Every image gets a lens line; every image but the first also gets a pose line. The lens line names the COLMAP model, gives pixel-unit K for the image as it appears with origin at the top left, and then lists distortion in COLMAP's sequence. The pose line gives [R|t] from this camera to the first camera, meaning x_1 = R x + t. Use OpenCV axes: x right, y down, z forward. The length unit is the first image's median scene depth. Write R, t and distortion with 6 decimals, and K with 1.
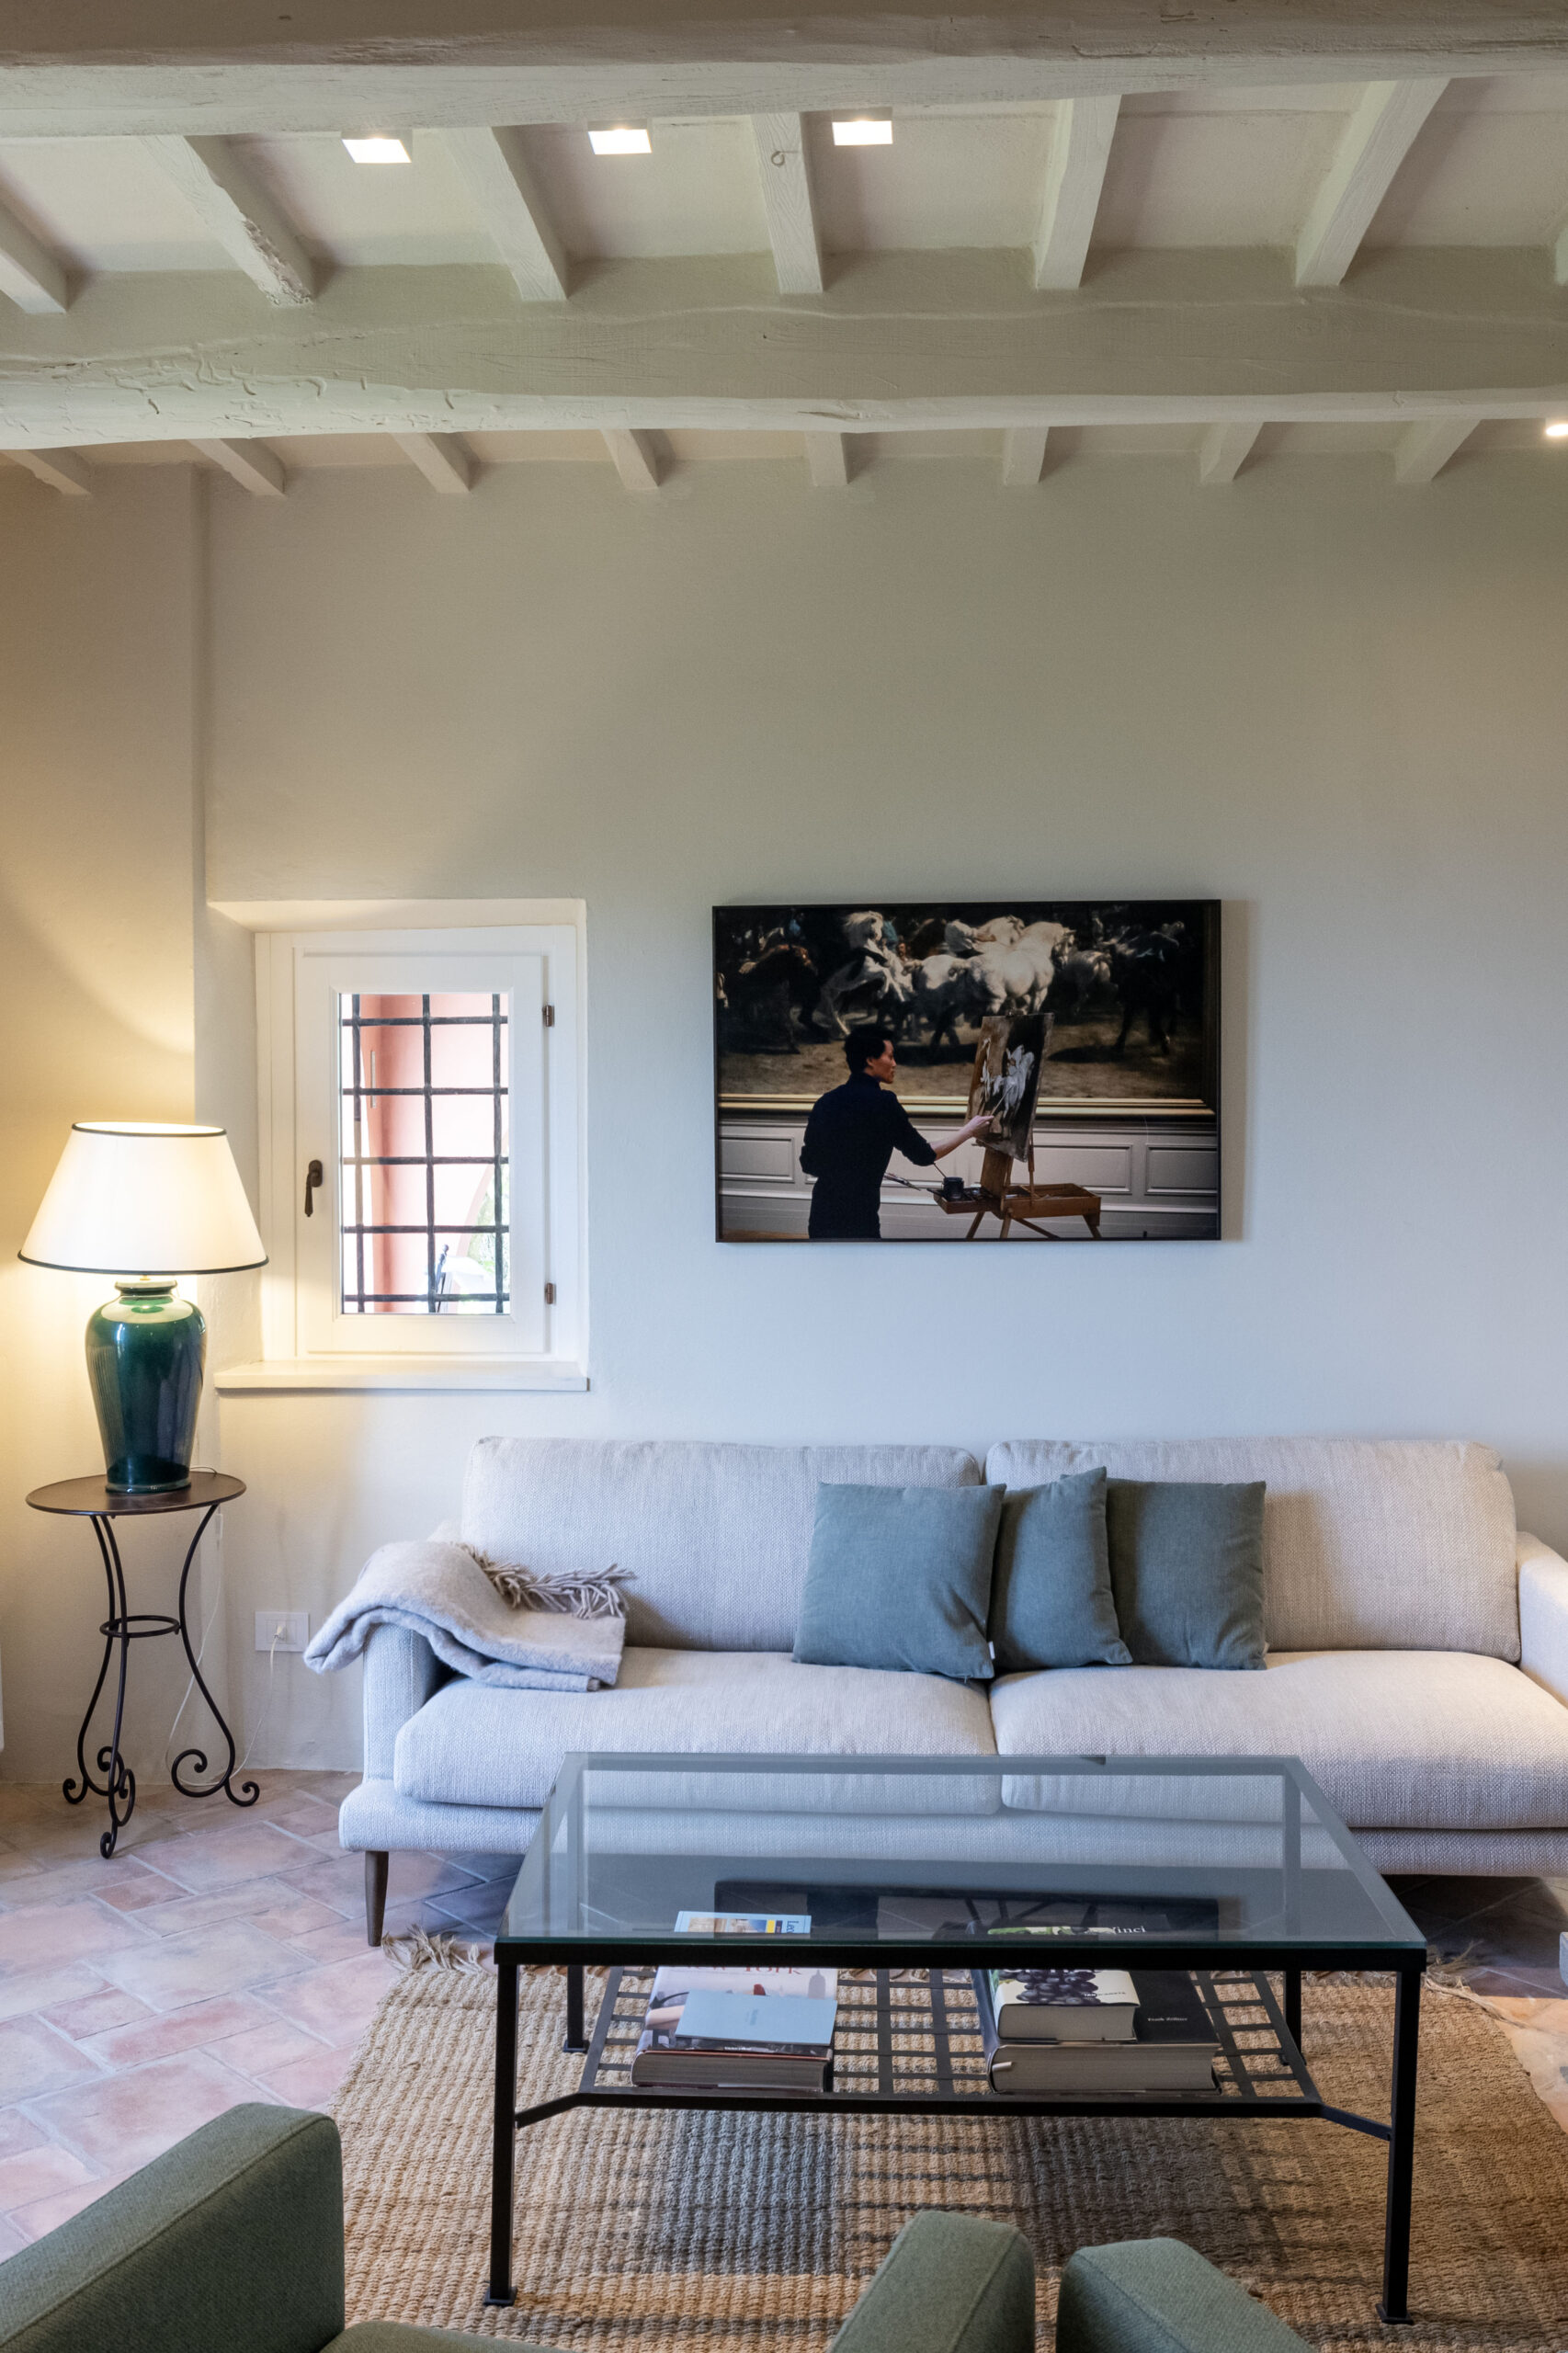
lens RADIAL K [[2151.0, 0, 784.0], [0, 2151.0, 1176.5], [0, 0, 1]] dist [-0.008581, 0.014277]
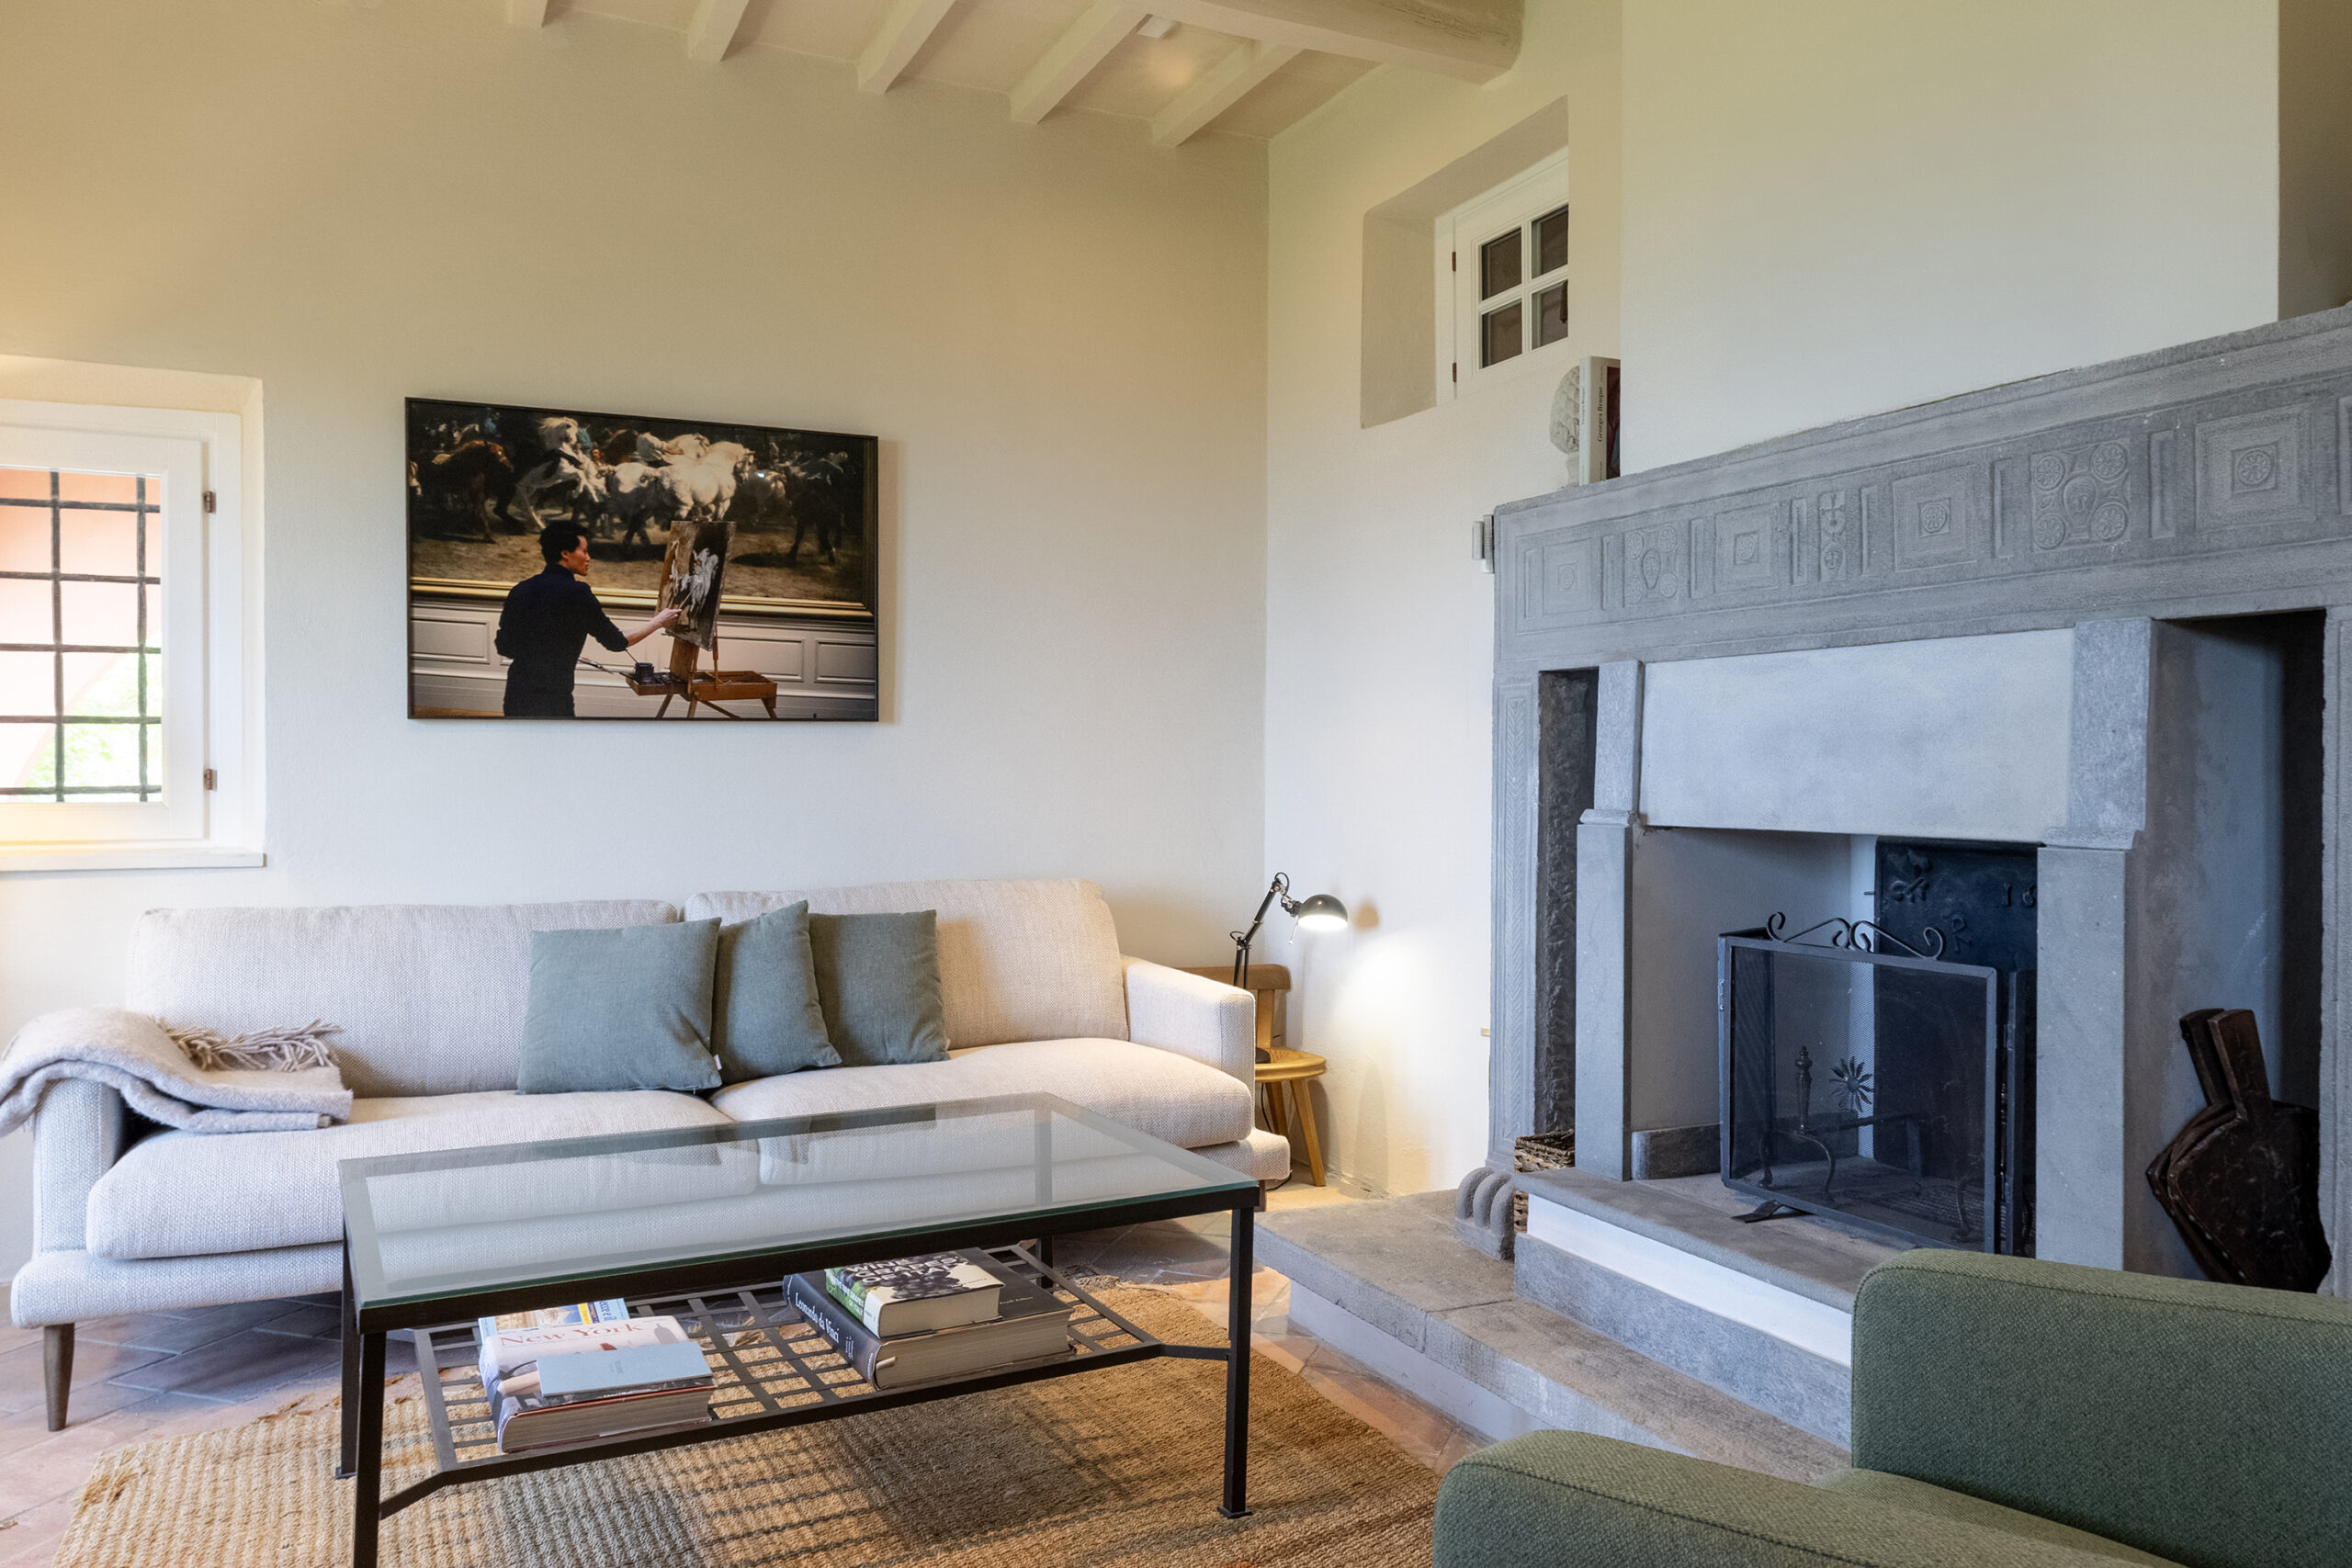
lens RADIAL K [[1622.9, 0, 1176.0], [0, 1622.9, 784.0], [0, 0, 1]] dist [-0.004627, 0.010884]
pose [[0.874076, -0.000241, 0.485789, -0.097447], [0.012525, 0.999679, -0.022041, 0.093143], [-0.485627, 0.025350, 0.873798, 0.143852]]
